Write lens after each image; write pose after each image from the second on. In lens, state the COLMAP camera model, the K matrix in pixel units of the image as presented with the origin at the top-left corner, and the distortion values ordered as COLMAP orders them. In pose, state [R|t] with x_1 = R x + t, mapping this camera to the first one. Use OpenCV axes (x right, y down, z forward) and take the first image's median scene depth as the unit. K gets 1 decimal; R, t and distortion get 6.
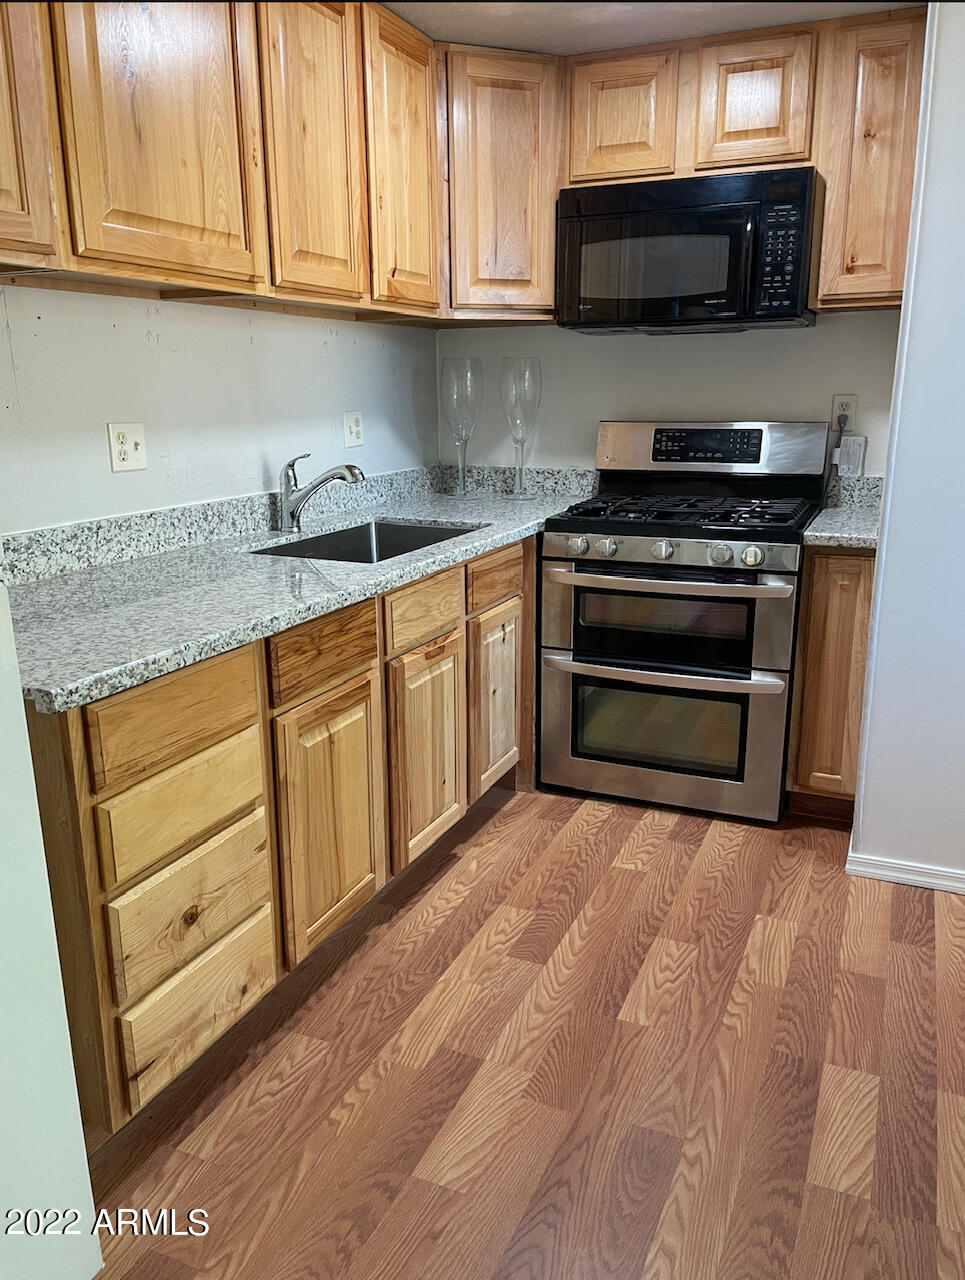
lens RADIAL K [[992.4, 0, 482.5], [0, 992.4, 640.0], [0, 0, 1]] dist [0.099160, -0.162079]
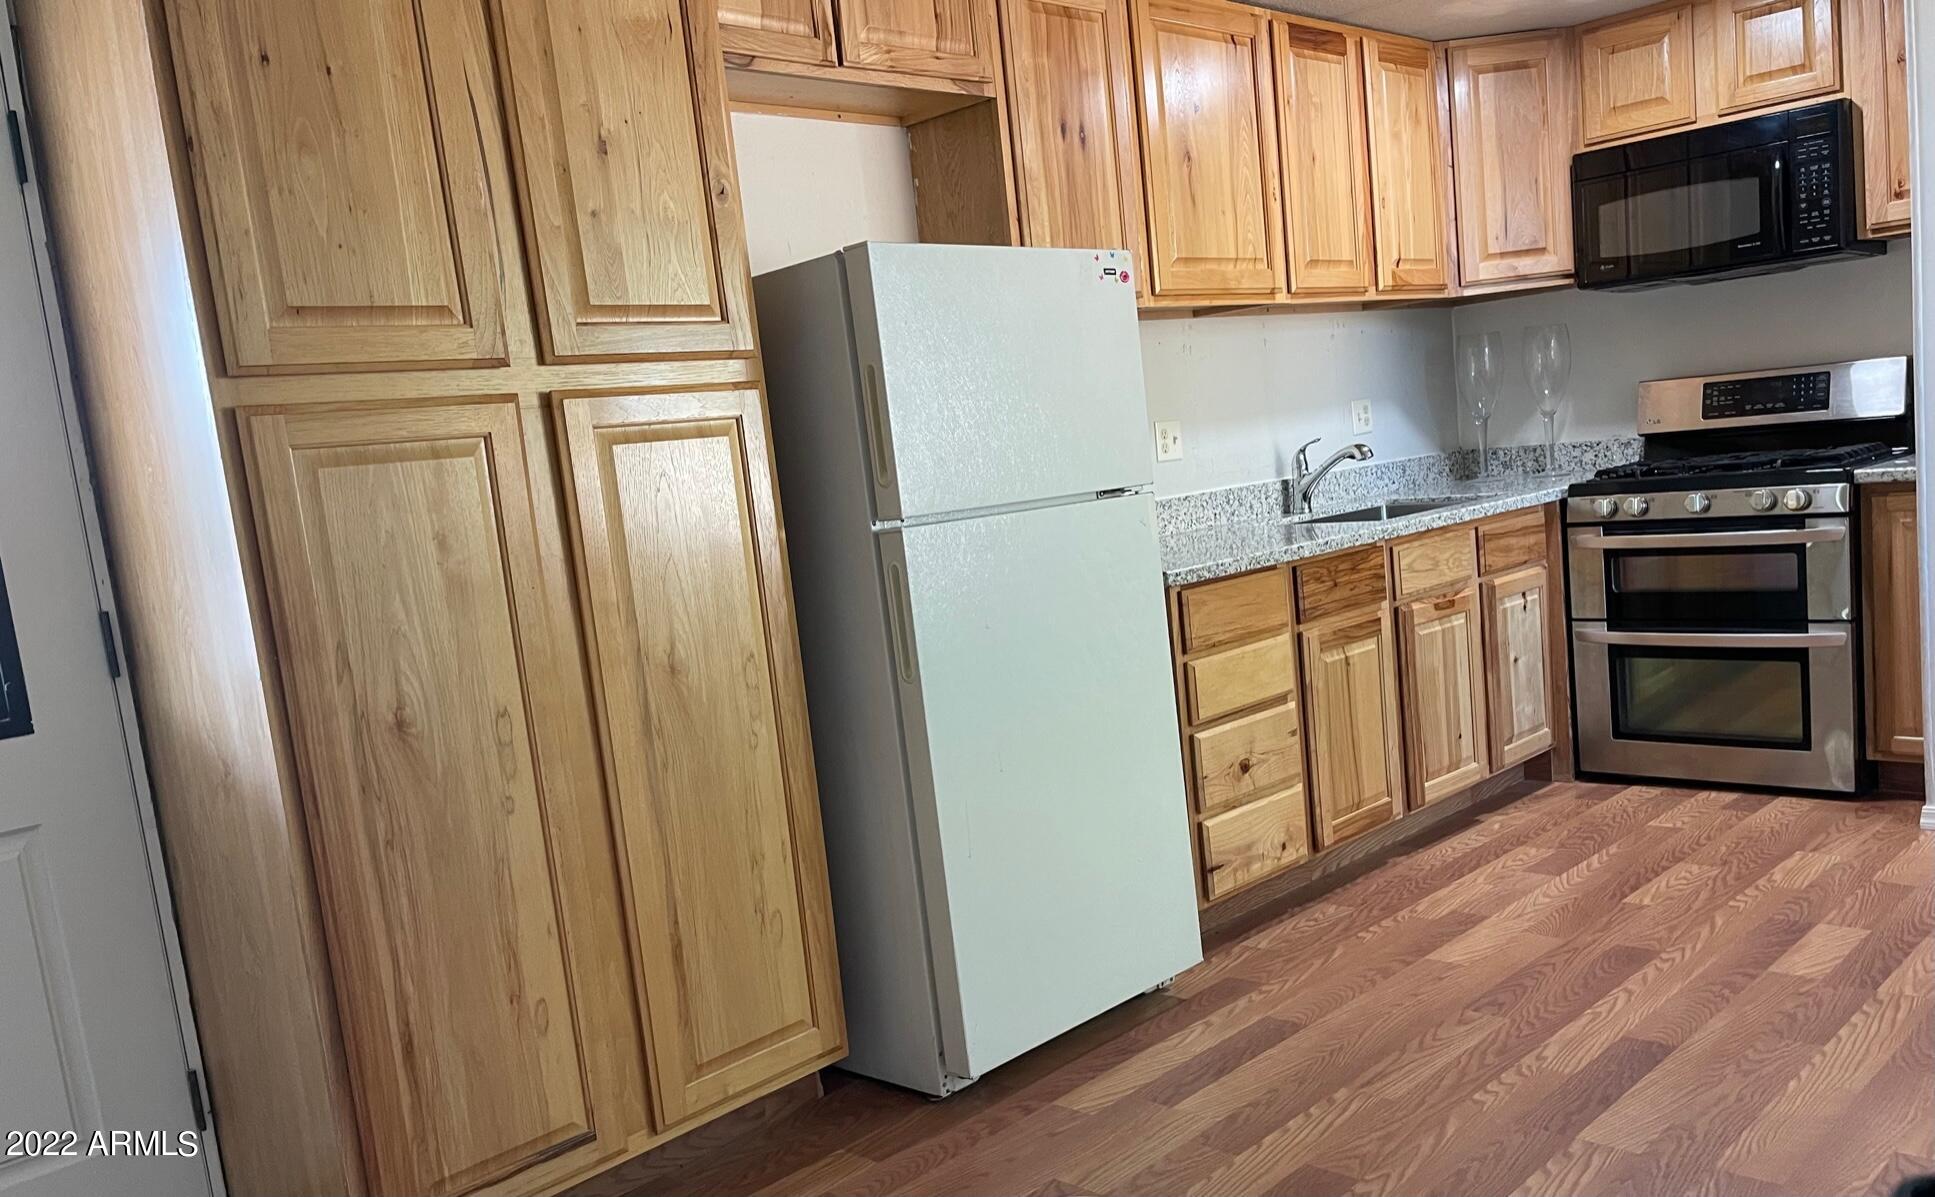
lens RADIAL K [[1535.1, 0, 969.0], [0, 1535.1, 664.6], [0, 0, 1]] dist [0.091466, -0.160110]
pose [[0.926678, -0.037600, -0.373971, 0.088718], [0.005245, 0.996180, -0.087161, 0.198689], [0.375819, 0.078808, 0.923336, -0.654501]]
